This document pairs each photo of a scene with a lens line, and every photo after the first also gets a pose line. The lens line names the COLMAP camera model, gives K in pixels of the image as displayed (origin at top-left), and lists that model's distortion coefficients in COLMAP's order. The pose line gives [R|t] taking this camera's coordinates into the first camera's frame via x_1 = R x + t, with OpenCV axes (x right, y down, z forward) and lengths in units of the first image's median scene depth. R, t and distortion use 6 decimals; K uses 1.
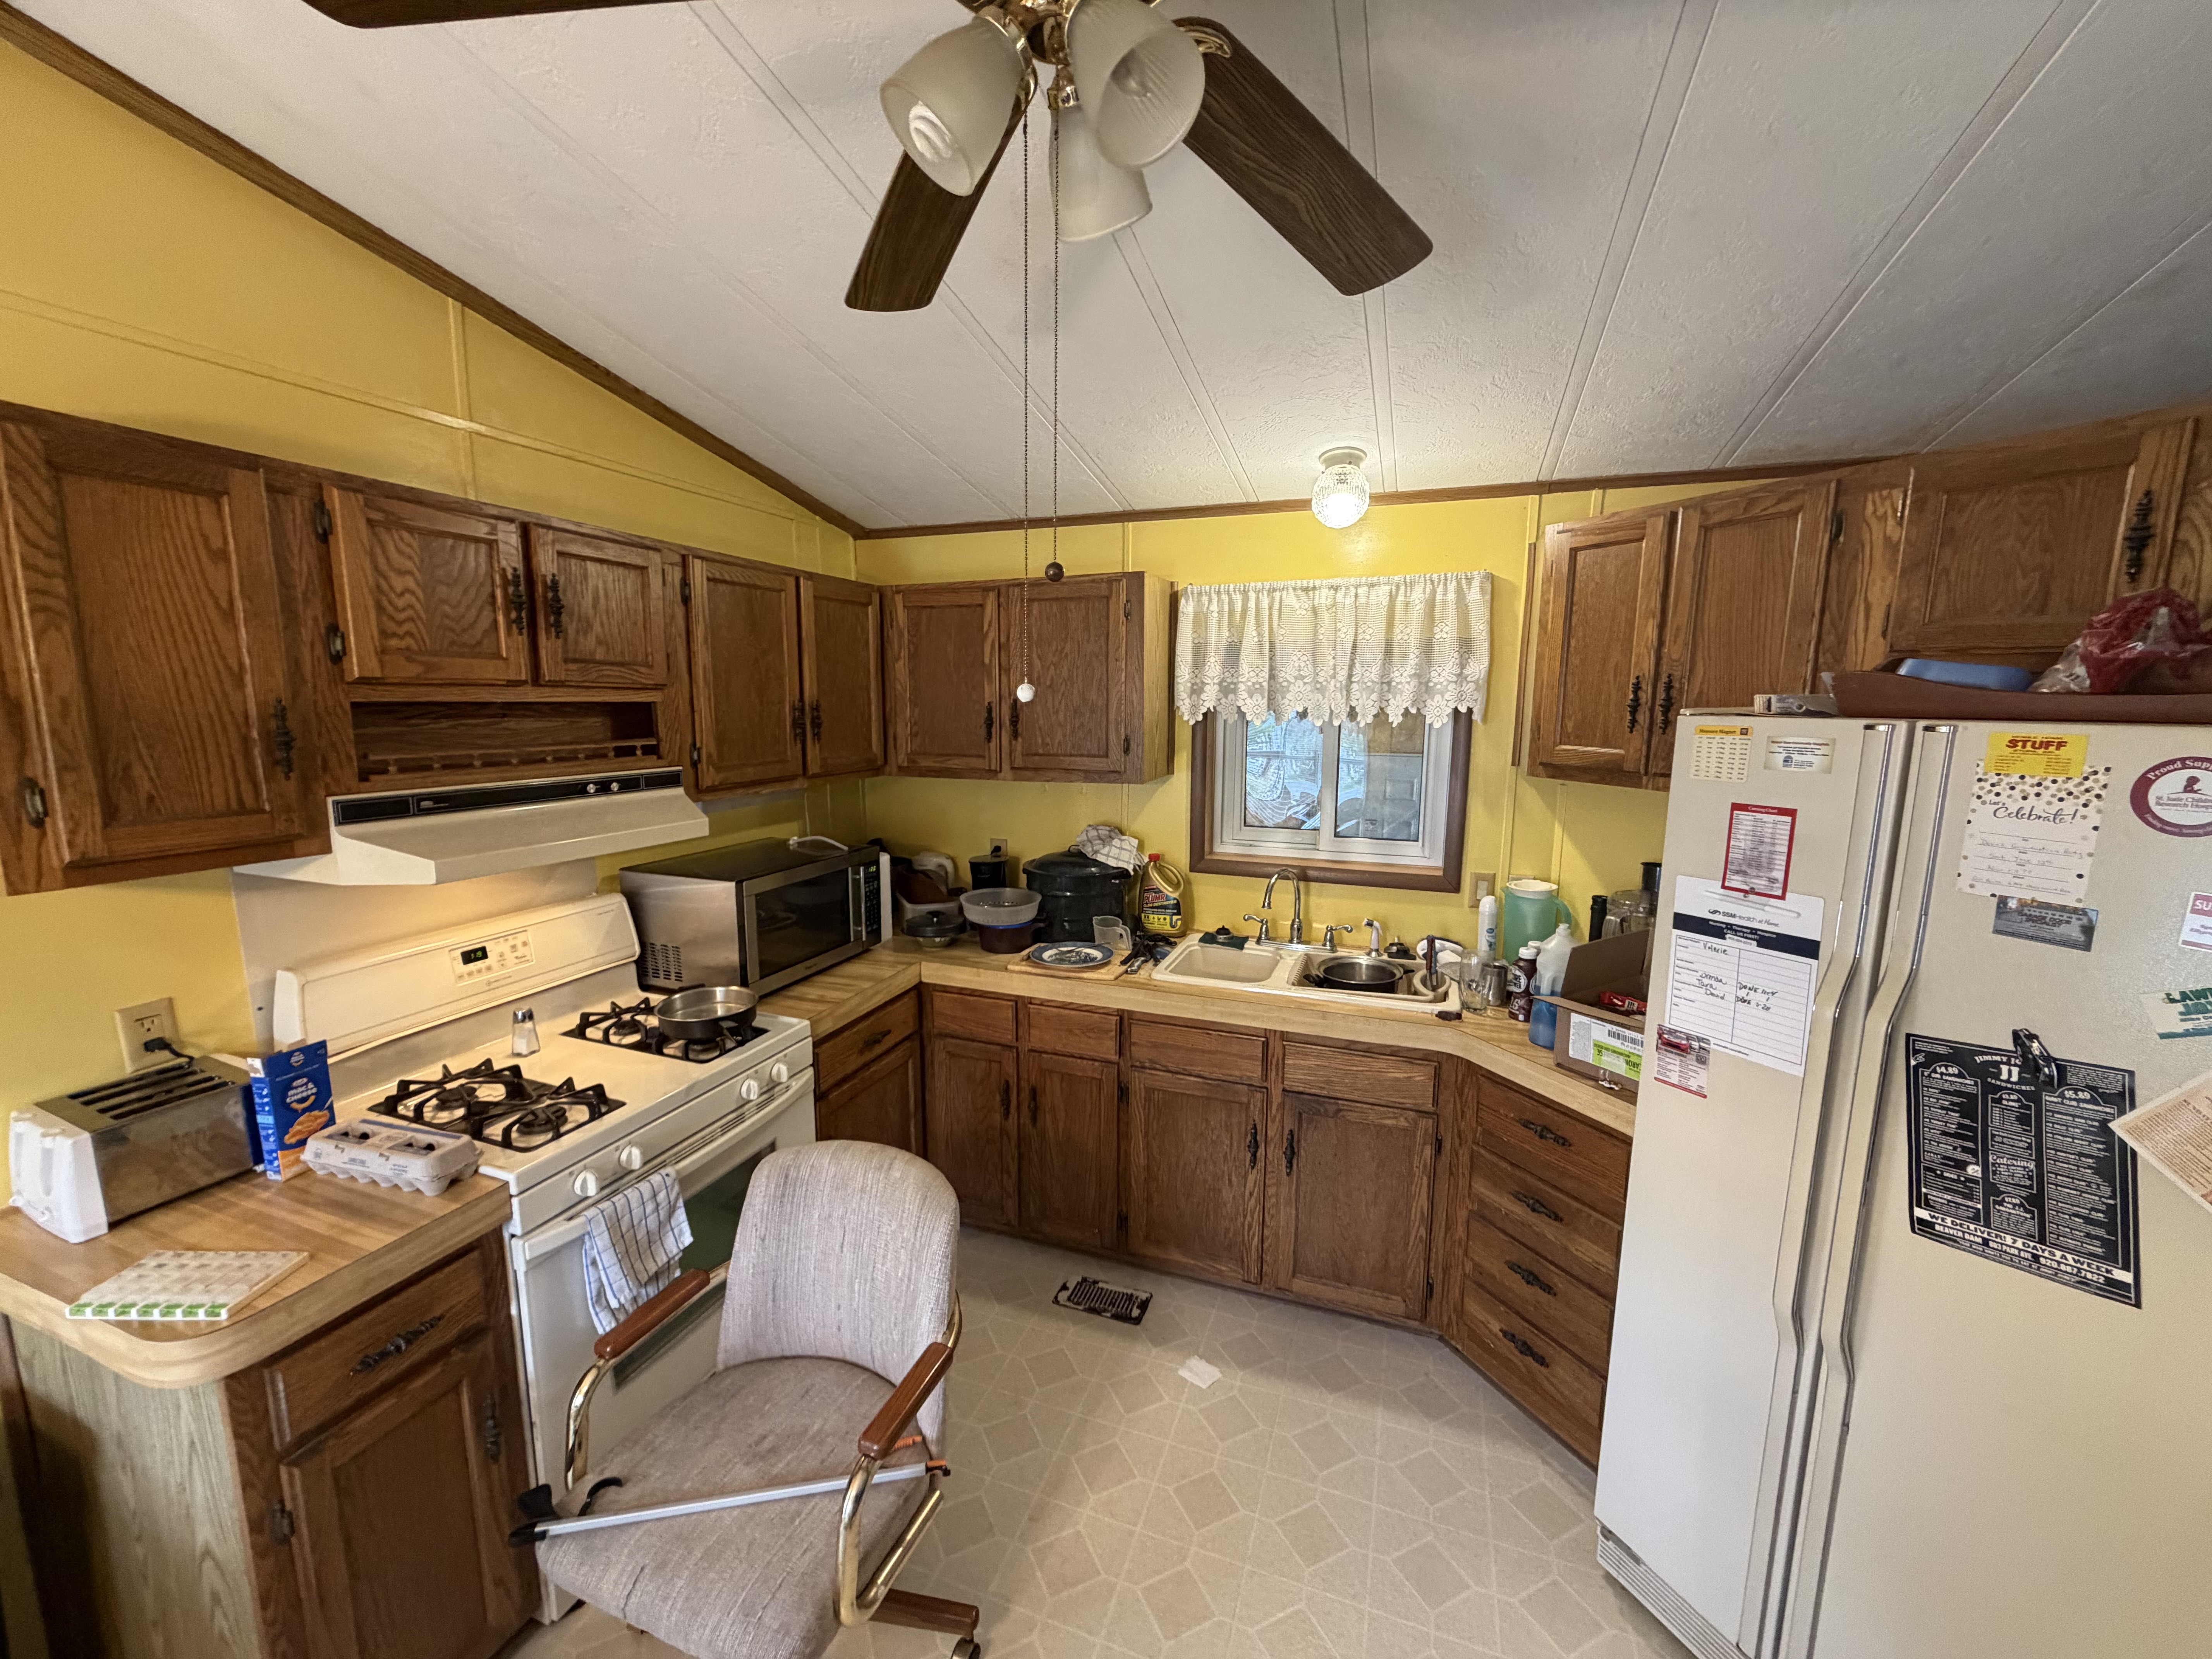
lens RADIAL K [[879.2, 0, 1098.5], [0, 879.2, 827.8], [0, 0, 1]] dist [-0.000376, 0.000297]
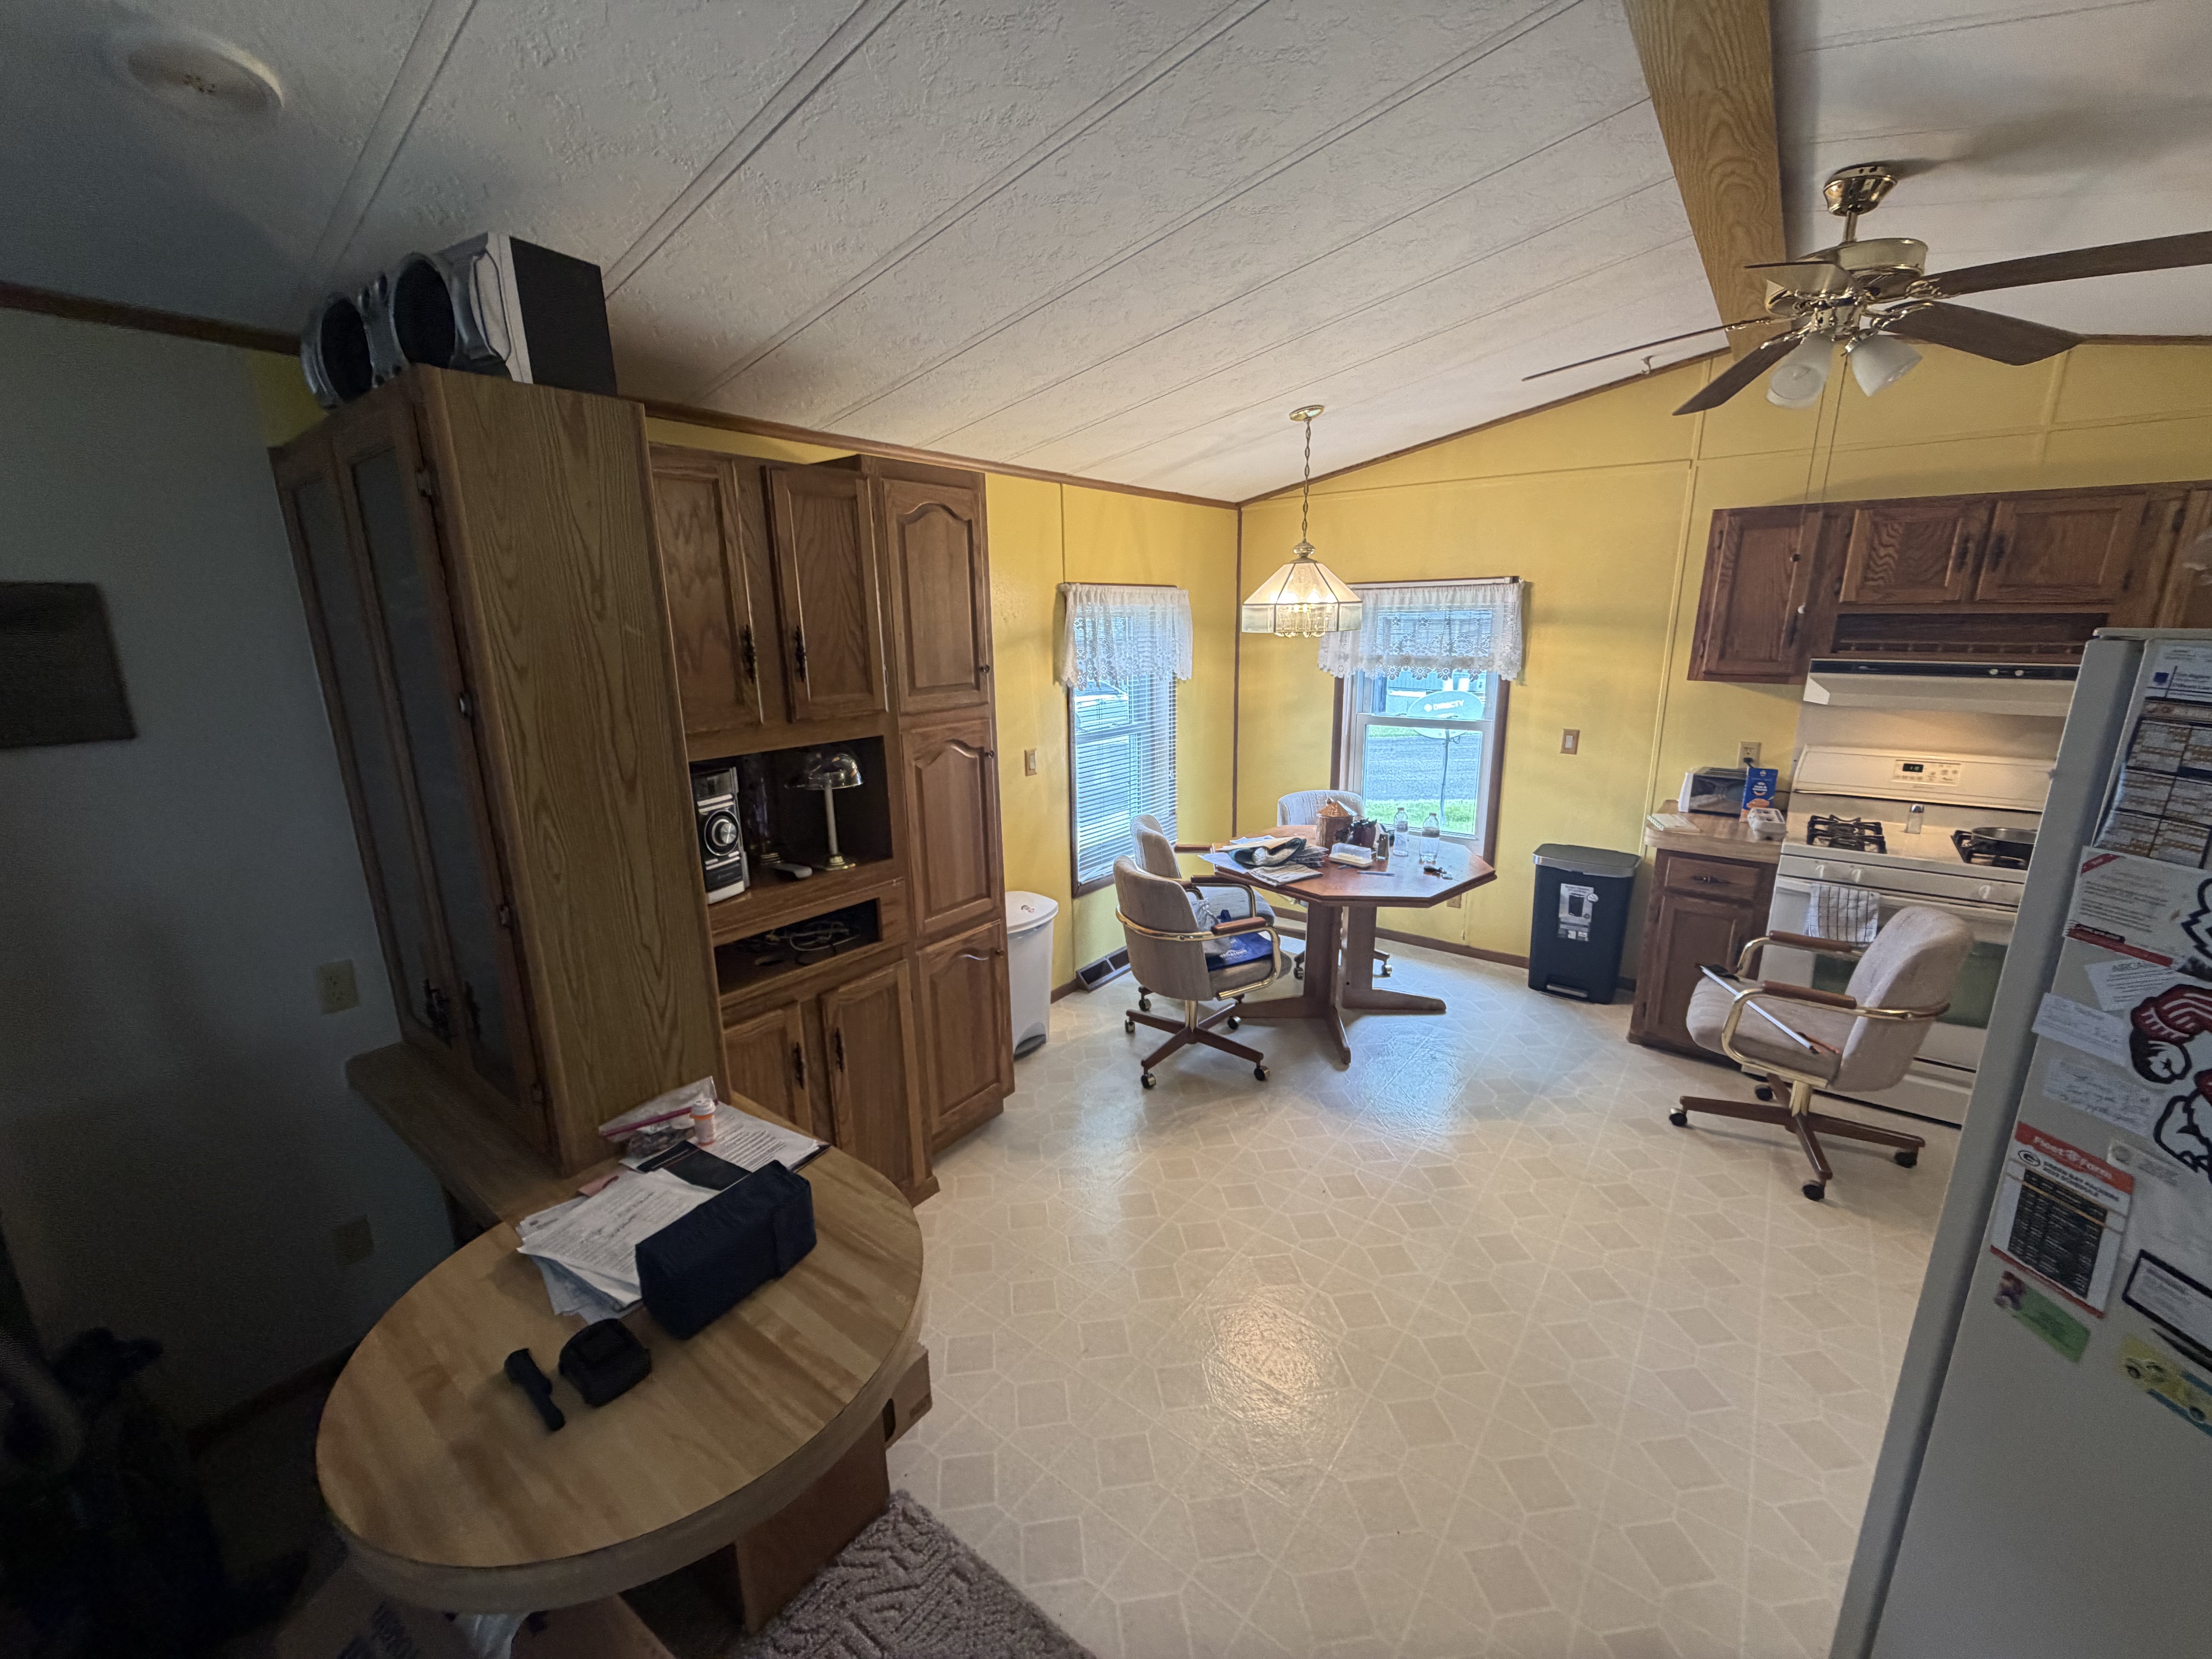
lens RADIAL K [[879.2, 0, 1105.0], [0, 879.2, 836.1], [0, 0, 1]] dist [-0.000376, 0.000297]
pose [[-0.305052, 0.228372, -0.924548, 1.663832], [-0.136487, 0.950316, 0.279770, 0.011066], [0.942504, 0.211533, -0.258726, 0.009261]]
